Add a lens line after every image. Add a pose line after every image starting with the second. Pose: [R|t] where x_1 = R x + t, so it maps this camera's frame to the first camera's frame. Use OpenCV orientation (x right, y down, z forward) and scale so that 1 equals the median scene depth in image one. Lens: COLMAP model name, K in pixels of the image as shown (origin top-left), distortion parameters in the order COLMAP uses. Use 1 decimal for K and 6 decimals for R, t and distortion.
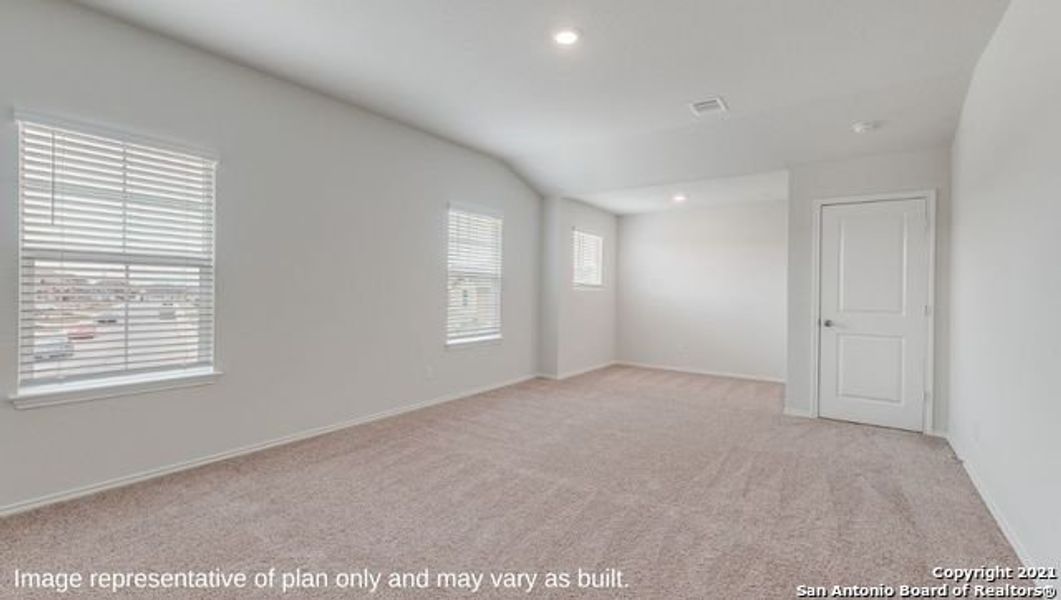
lens RADIAL K [[461.7, 0, 563.3], [0, 461.7, 303.3], [0, 0, 1]] dist [-0.001896, 0.000384]
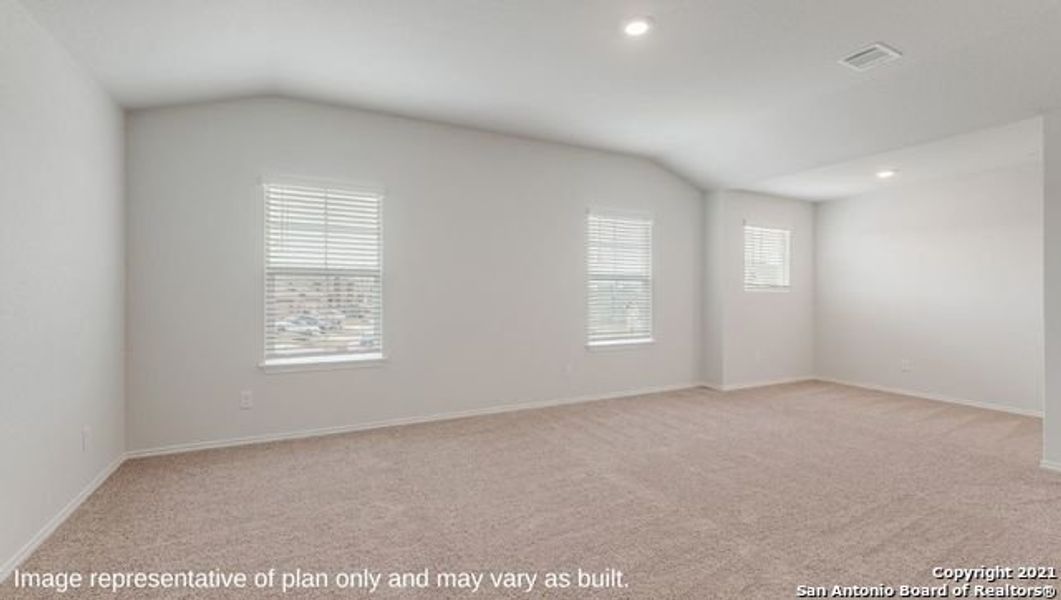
lens RADIAL K [[461.7, 0, 525.5], [0, 461.7, 304.7], [0, 0, 1]] dist [-0.001896, 0.000384]
pose [[0.880074, -0.000456, -0.474837, 0.149280], [-0.002711, 0.999978, -0.005986, 0.005130], [0.474829, 0.006555, 0.880054, 0.034571]]
